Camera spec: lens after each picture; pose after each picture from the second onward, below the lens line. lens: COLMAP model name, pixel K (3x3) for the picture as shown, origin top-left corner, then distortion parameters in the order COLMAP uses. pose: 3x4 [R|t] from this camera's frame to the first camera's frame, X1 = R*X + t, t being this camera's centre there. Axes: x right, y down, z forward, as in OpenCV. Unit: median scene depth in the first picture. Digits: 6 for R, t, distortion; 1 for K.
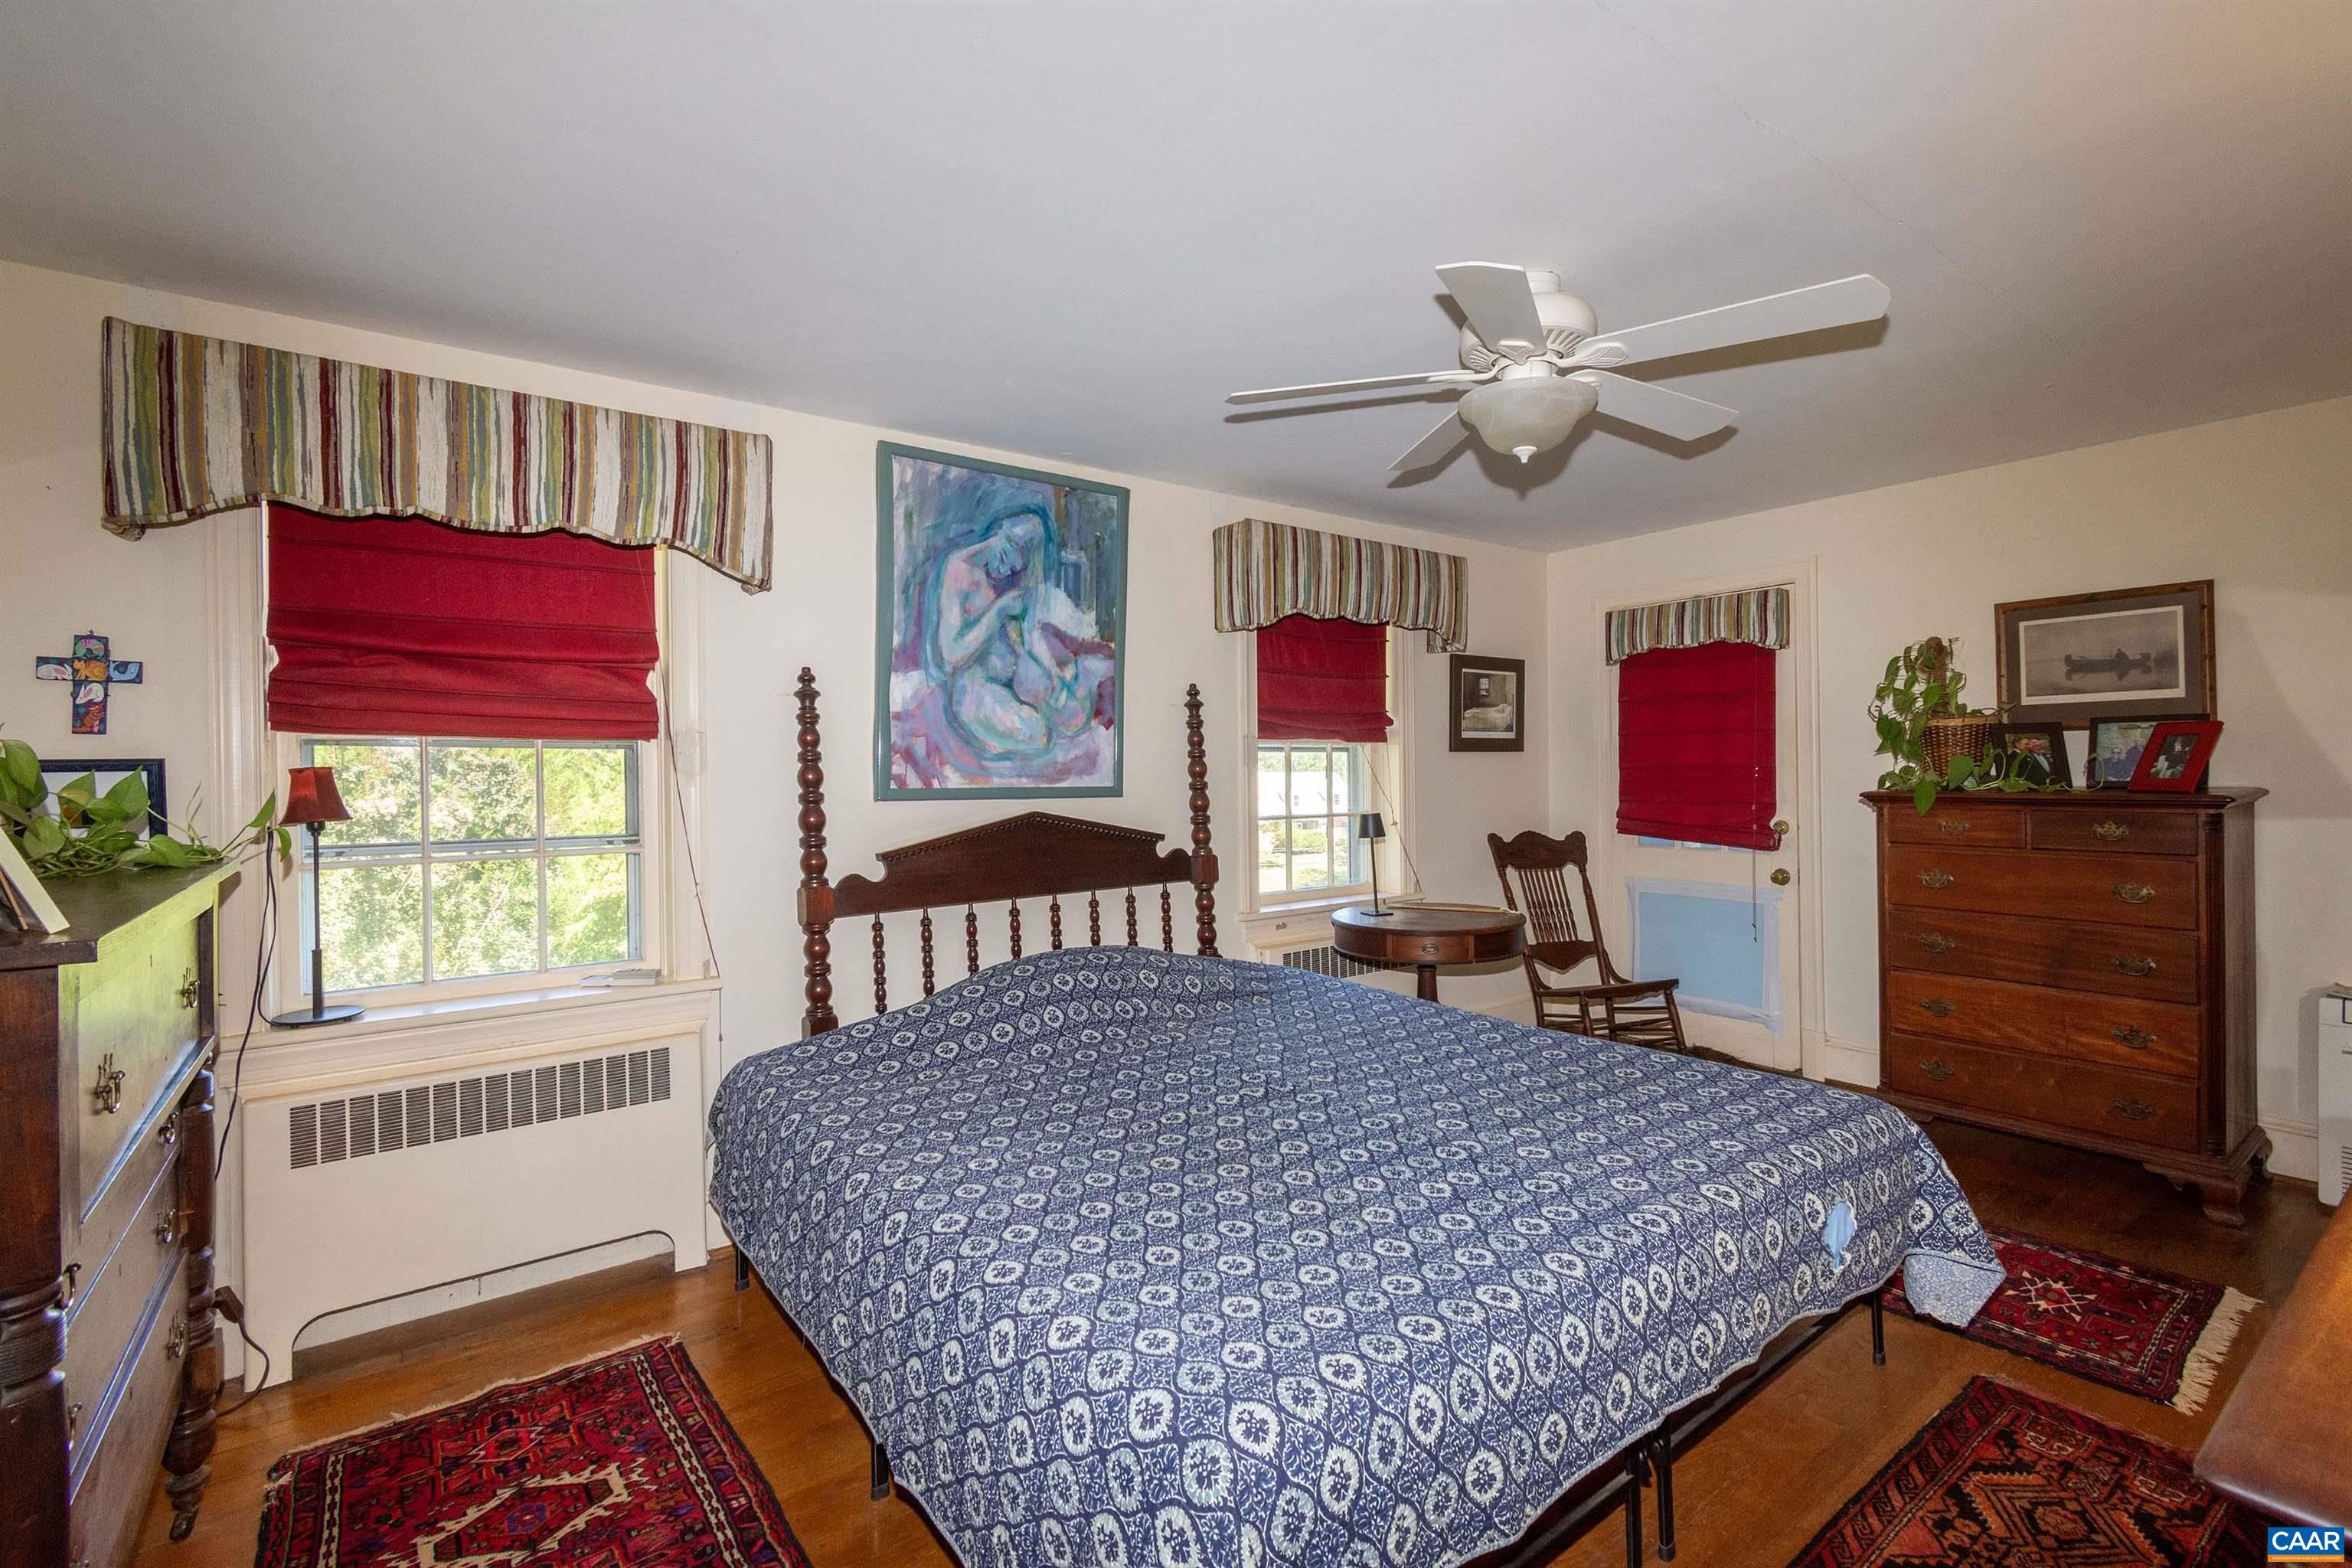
lens RADIAL K [[1038.7, 0, 1173.6], [0, 1038.7, 768.9], [0, 0, 1]] dist [0.003766, -0.001543]
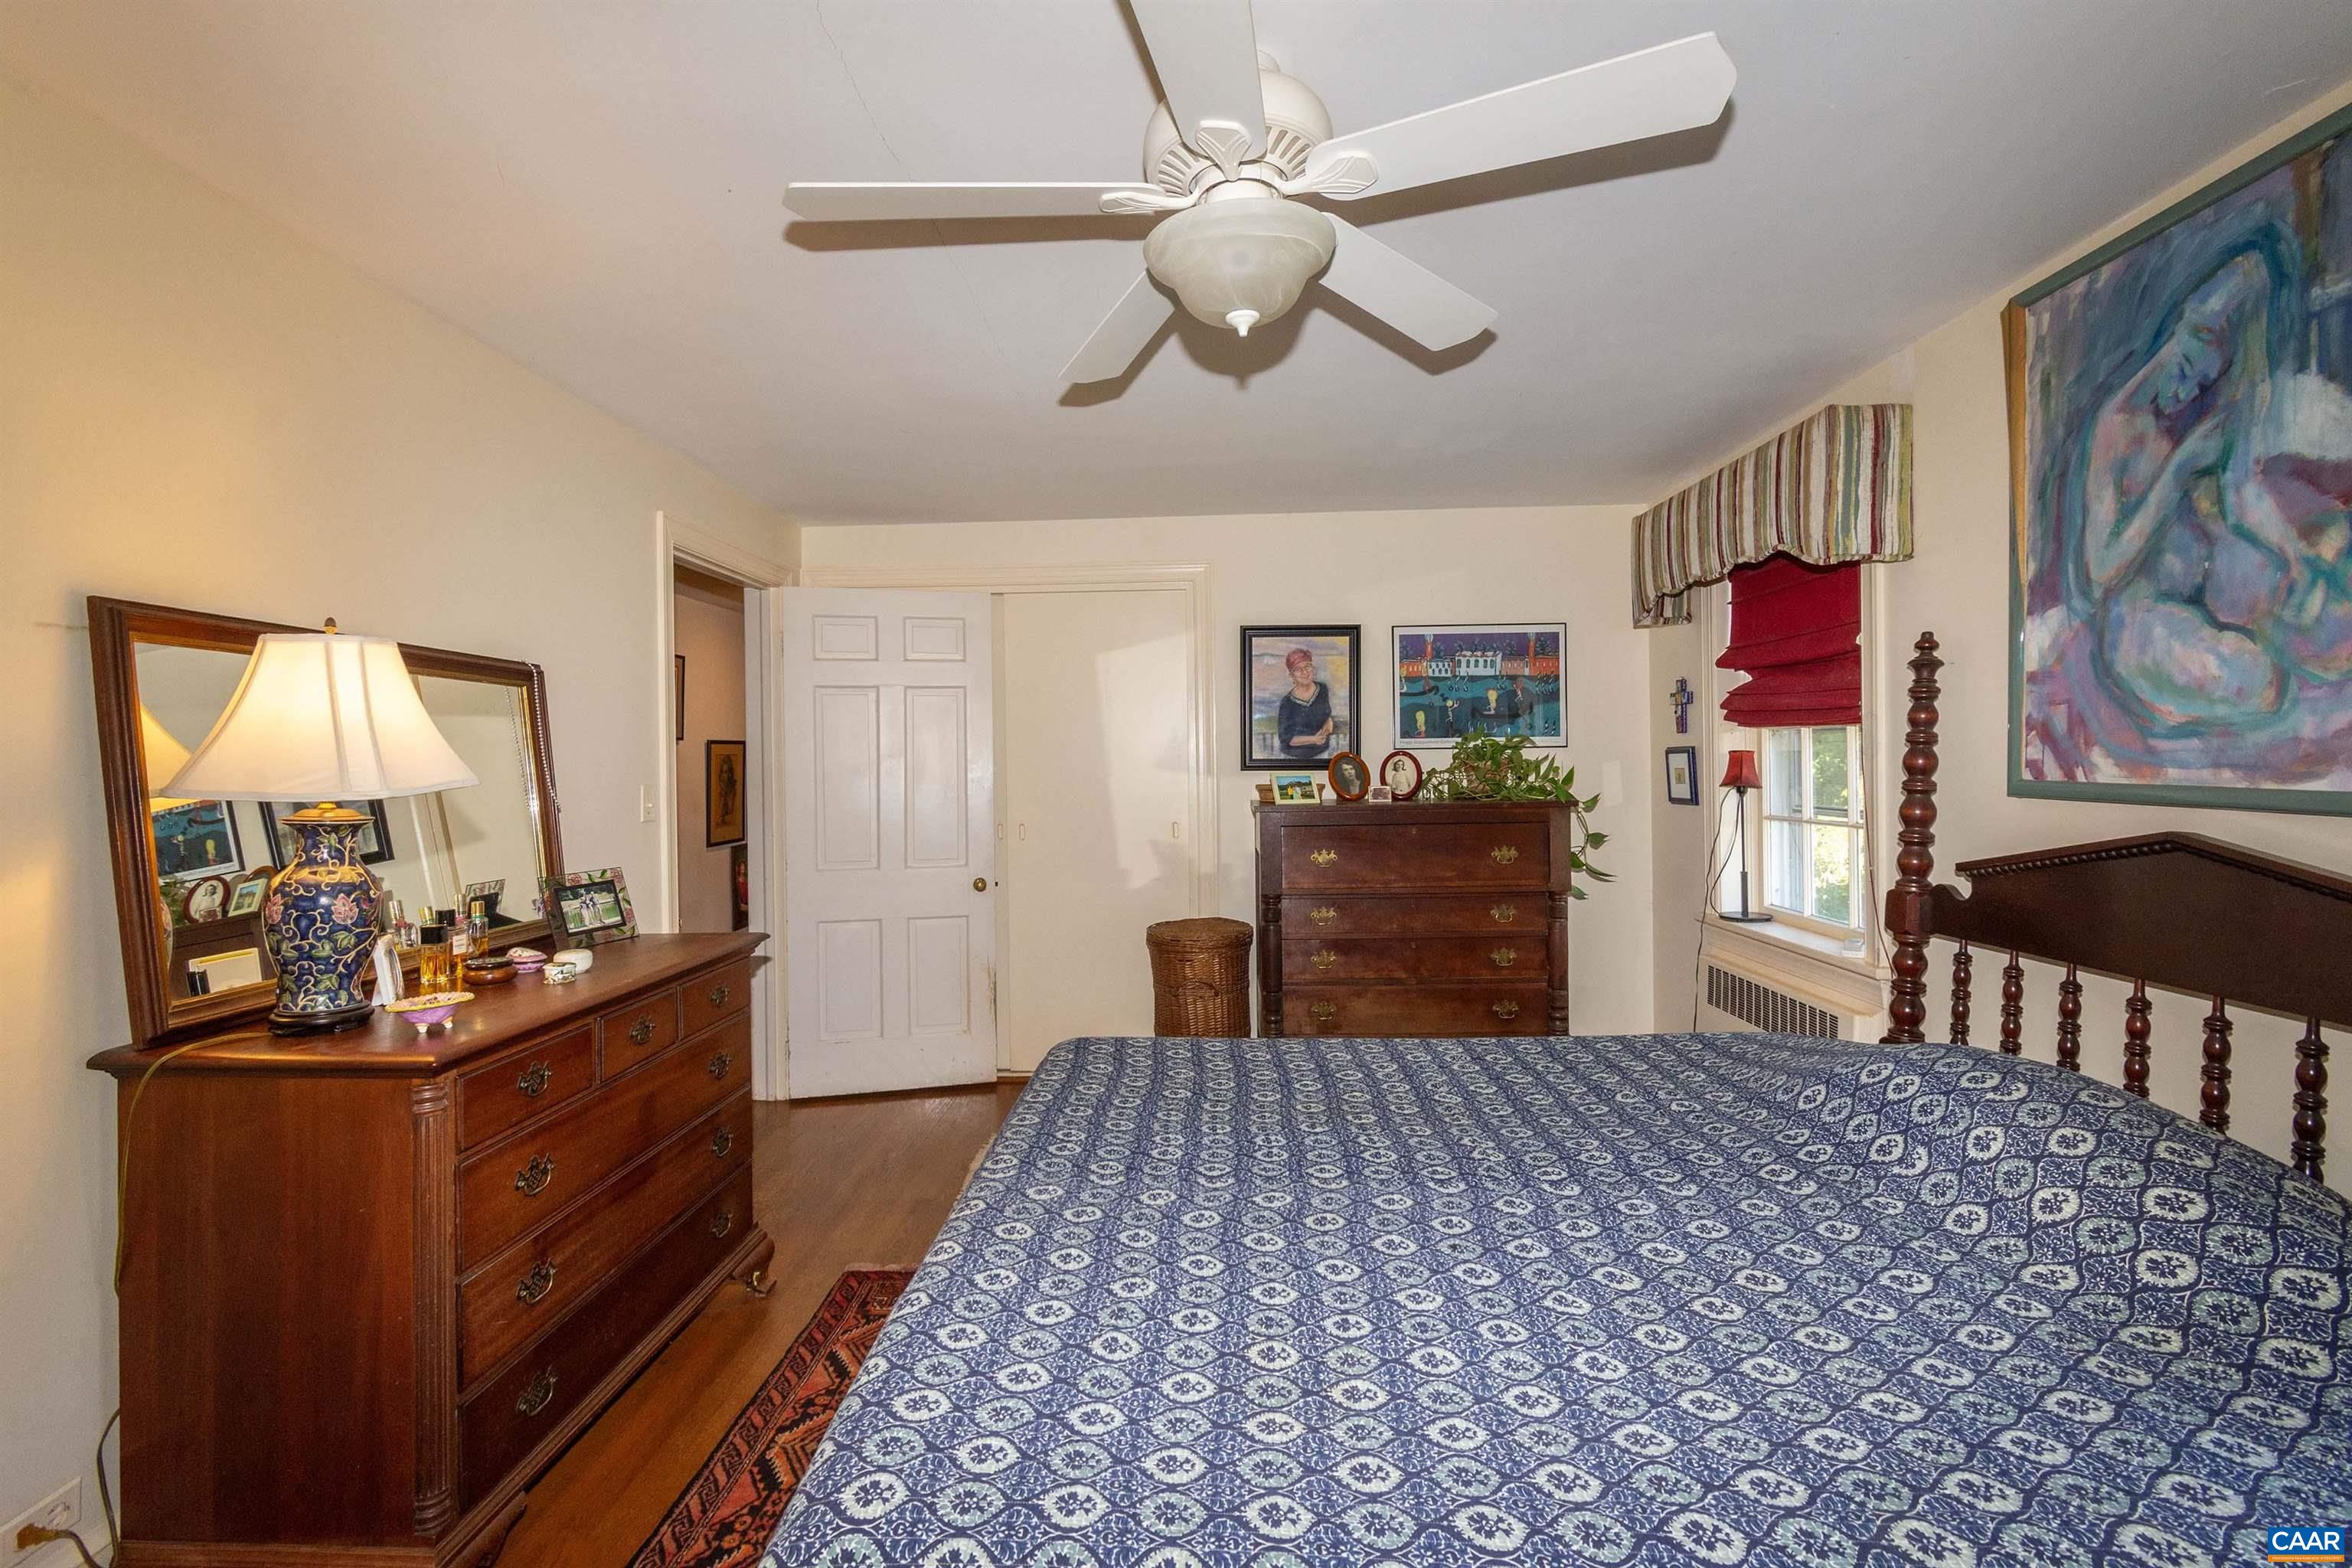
lens RADIAL K [[1038.7, 0, 1178.0], [0, 1038.7, 776.9], [0, 0, 1]] dist [0.003766, -0.001543]
pose [[-0.625837, 0.026084, -0.779518, 0.616993], [0.011870, 0.999643, 0.023920, -0.006878], [0.779864, 0.005717, -0.625923, 0.943087]]
